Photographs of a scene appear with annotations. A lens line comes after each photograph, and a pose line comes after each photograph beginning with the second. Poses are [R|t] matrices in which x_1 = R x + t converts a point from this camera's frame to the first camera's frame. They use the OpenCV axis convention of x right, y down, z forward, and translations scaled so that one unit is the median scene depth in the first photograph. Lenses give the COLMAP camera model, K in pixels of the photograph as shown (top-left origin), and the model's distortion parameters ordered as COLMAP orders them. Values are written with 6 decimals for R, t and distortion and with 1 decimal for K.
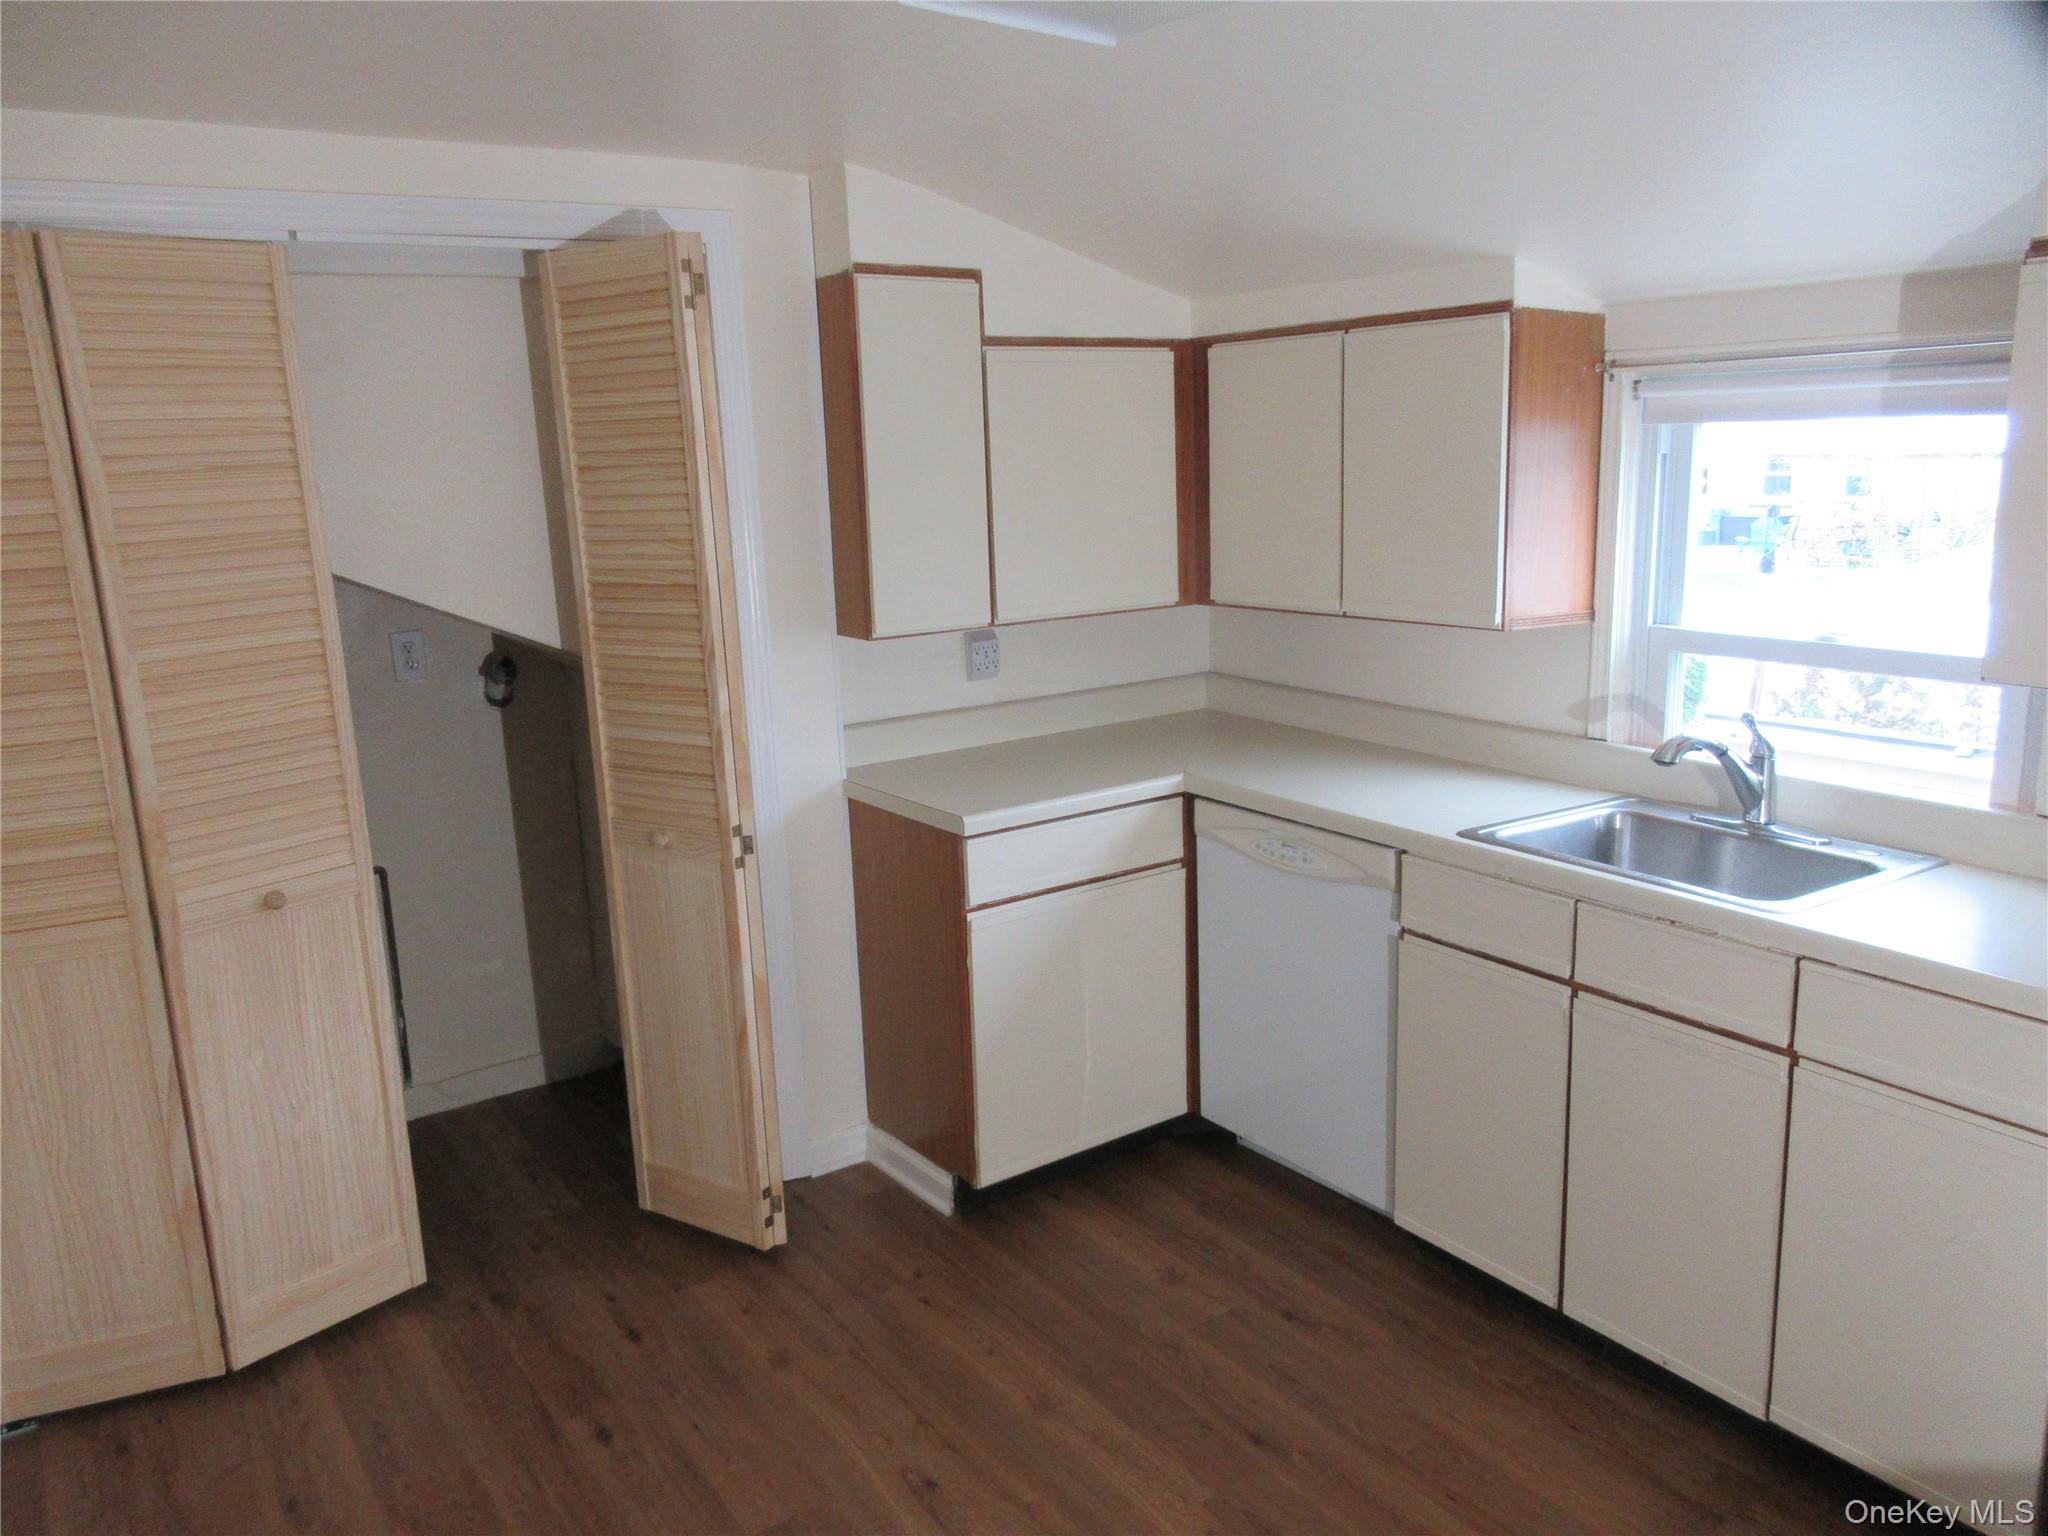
lens RADIAL K [[1518.8, 0, 957.9], [0, 1518.8, 756.2], [0, 0, 1]] dist [-0.002245, -0.001612]
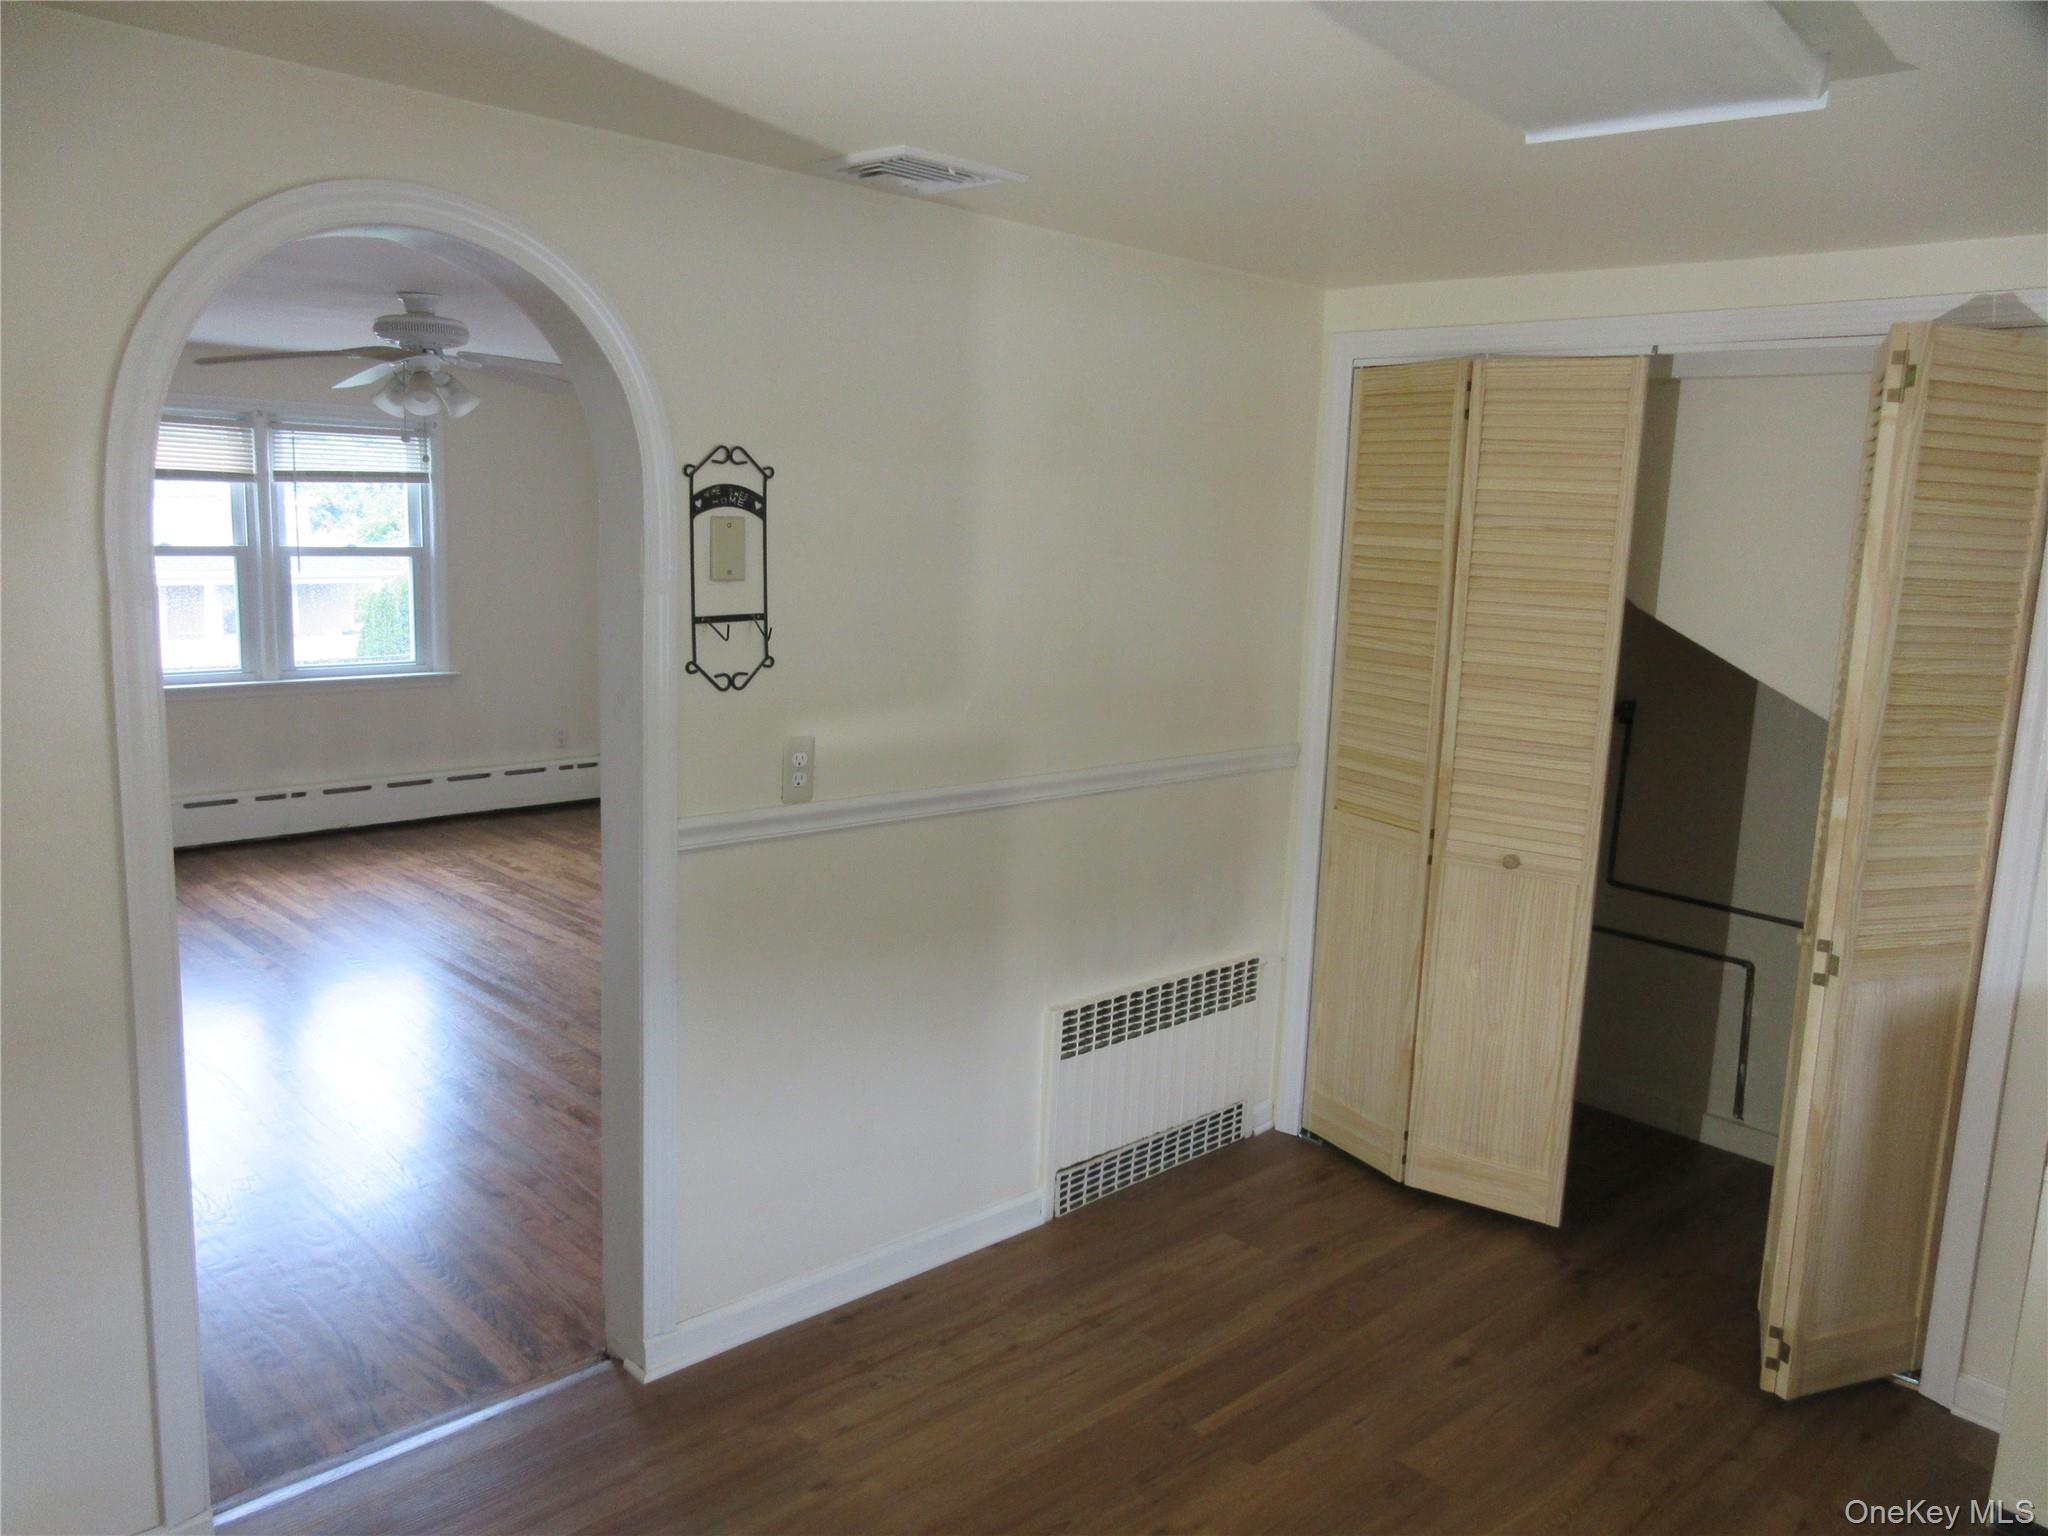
lens RADIAL K [[1494.6, 0, 1042.1], [0, 1494.6, 770.4], [0, 0, 1]] dist [0.000168, -0.001267]
pose [[0.159007, 0.217814, -0.962951, 0.669331], [-0.259229, 0.950348, 0.172159, -0.091445], [0.952637, 0.222250, 0.207575, 0.325428]]
